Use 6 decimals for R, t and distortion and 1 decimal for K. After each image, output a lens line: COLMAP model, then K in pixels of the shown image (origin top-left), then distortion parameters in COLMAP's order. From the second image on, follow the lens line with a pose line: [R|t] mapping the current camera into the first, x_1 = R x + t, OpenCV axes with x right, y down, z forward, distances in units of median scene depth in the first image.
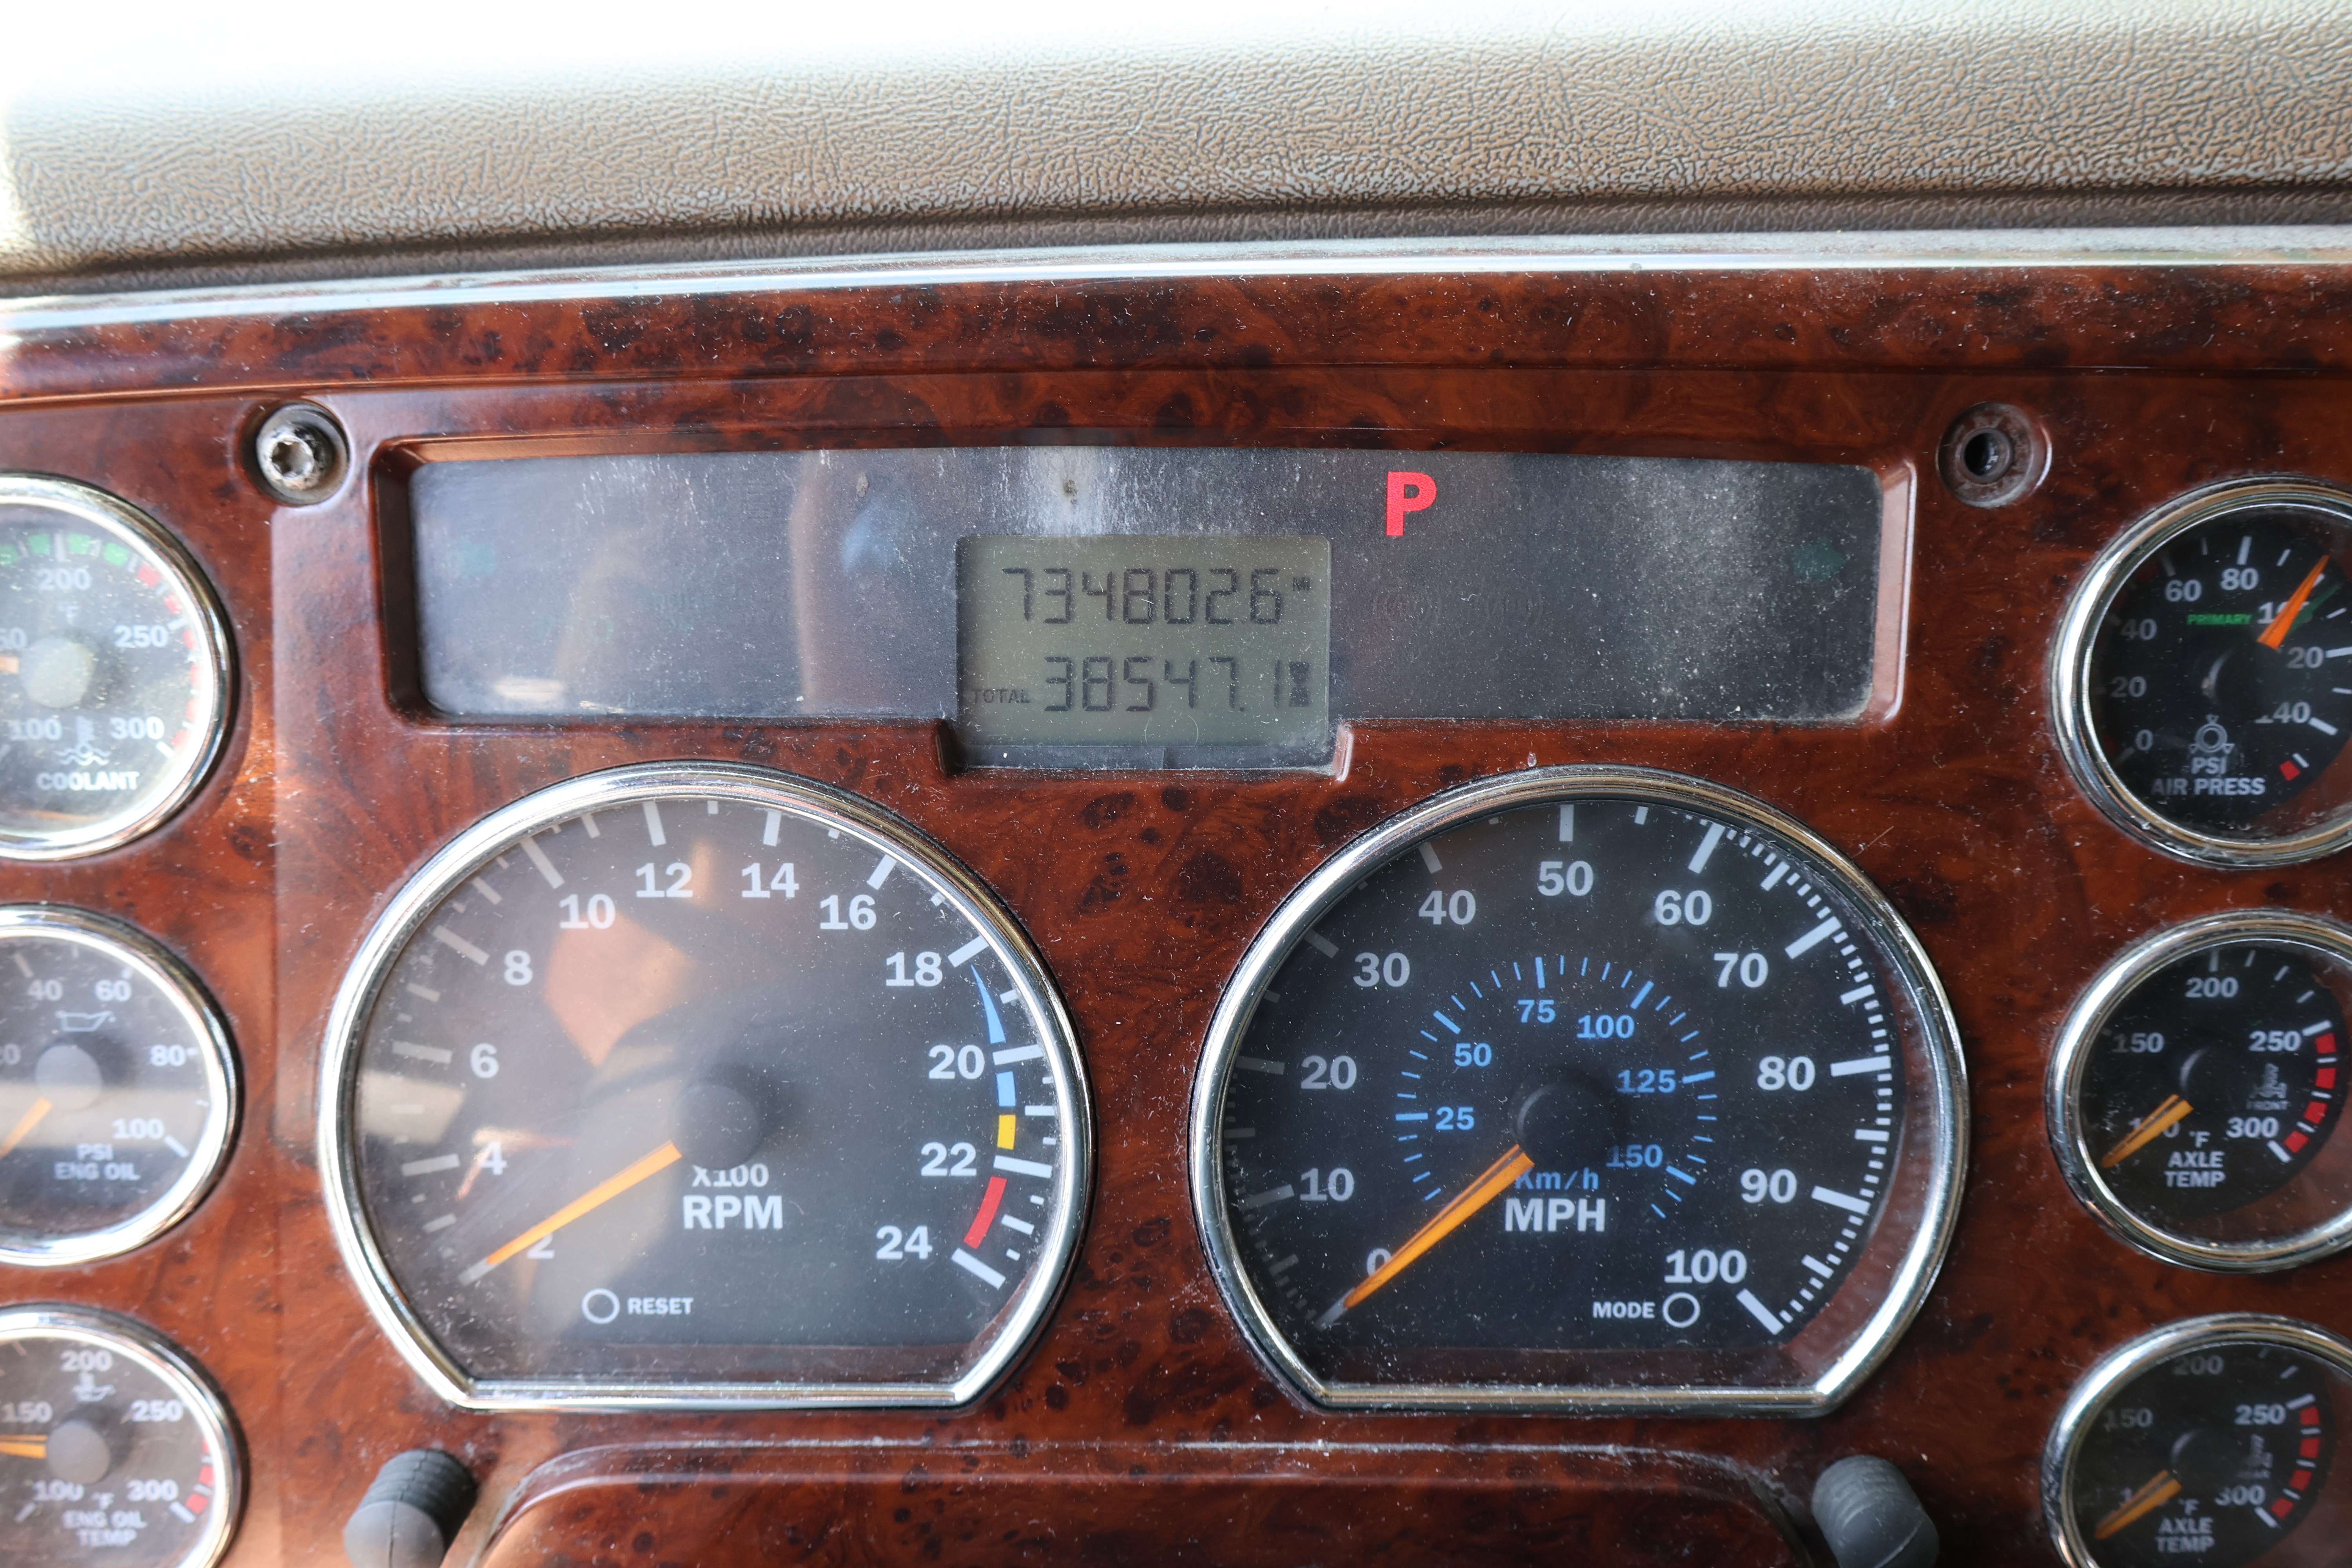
lens RADIAL K [[2130.8, 0, 1167.0], [0, 2130.8, 745.3], [0, 0, 1]] dist [-0.063281, 0.009020]
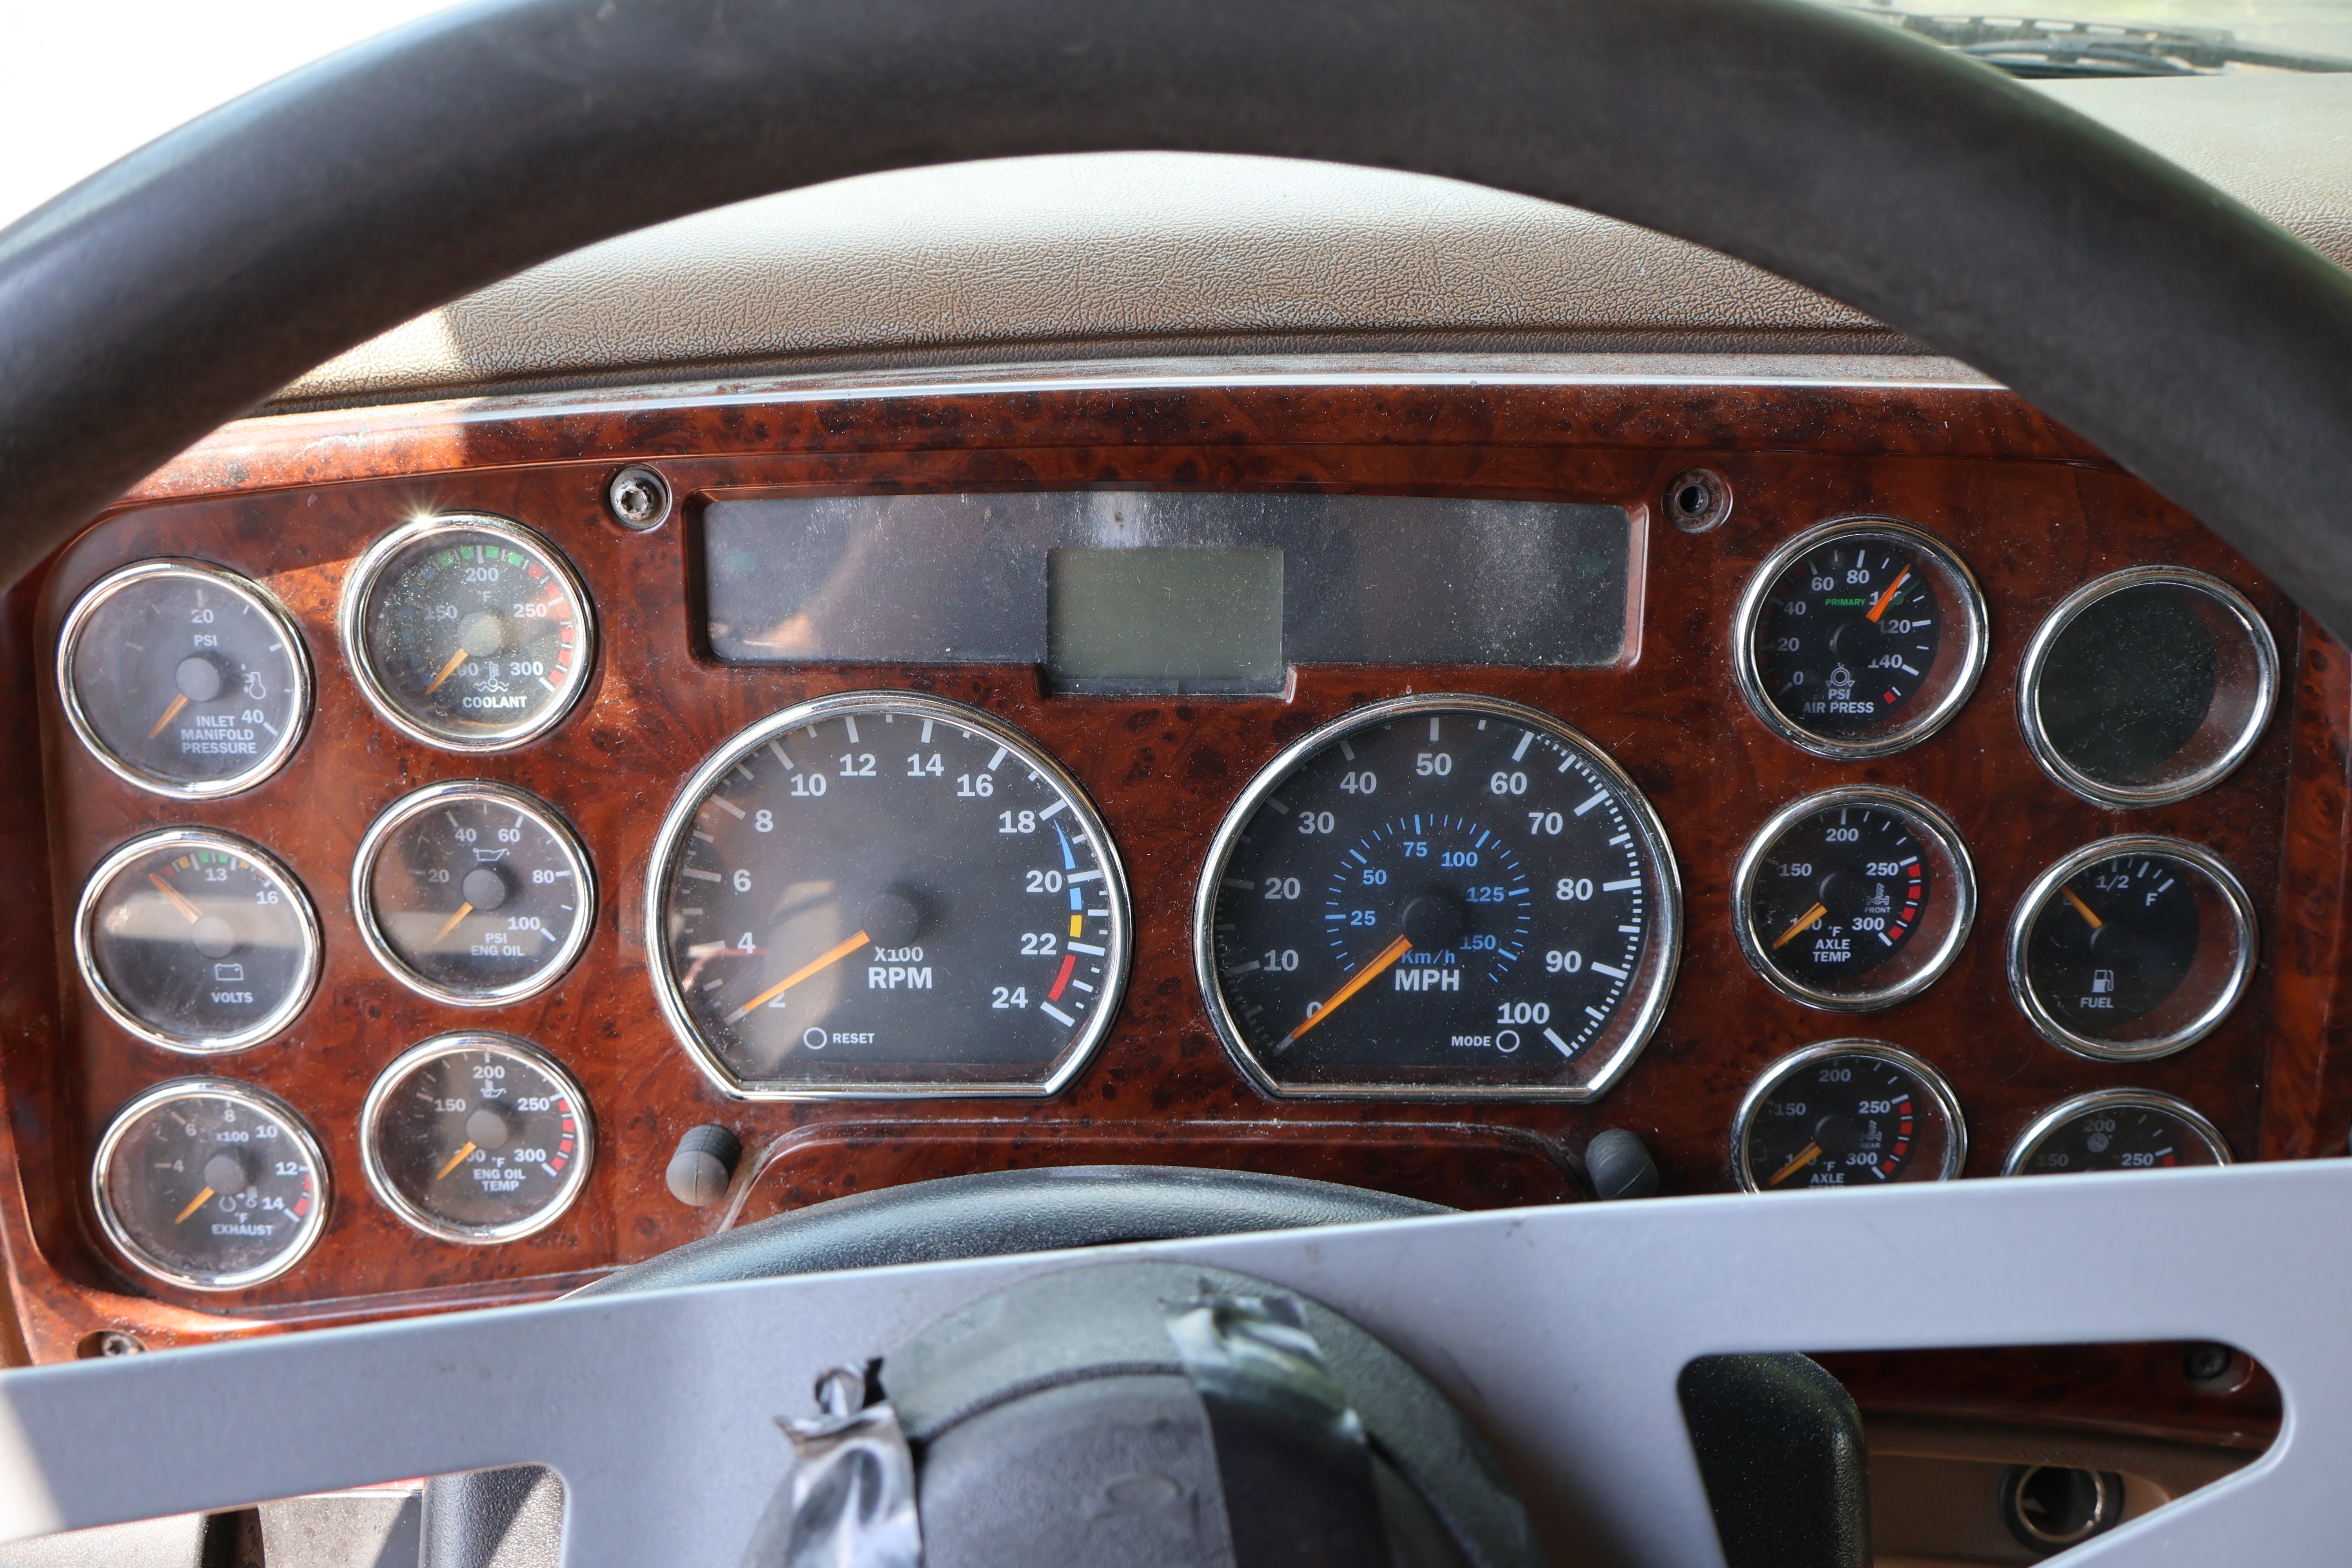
lens RADIAL K [[1956.8, 0, 1176.0], [0, 1956.8, 784.0], [0, 0, 1]] dist [-0.016870, -0.001874]
pose [[0.999985, 0.001288, 0.005267, -0.010443], [-0.001641, 0.997710, 0.067620, -0.021064], [-0.005168, -0.067627, 0.997697, -0.459032]]
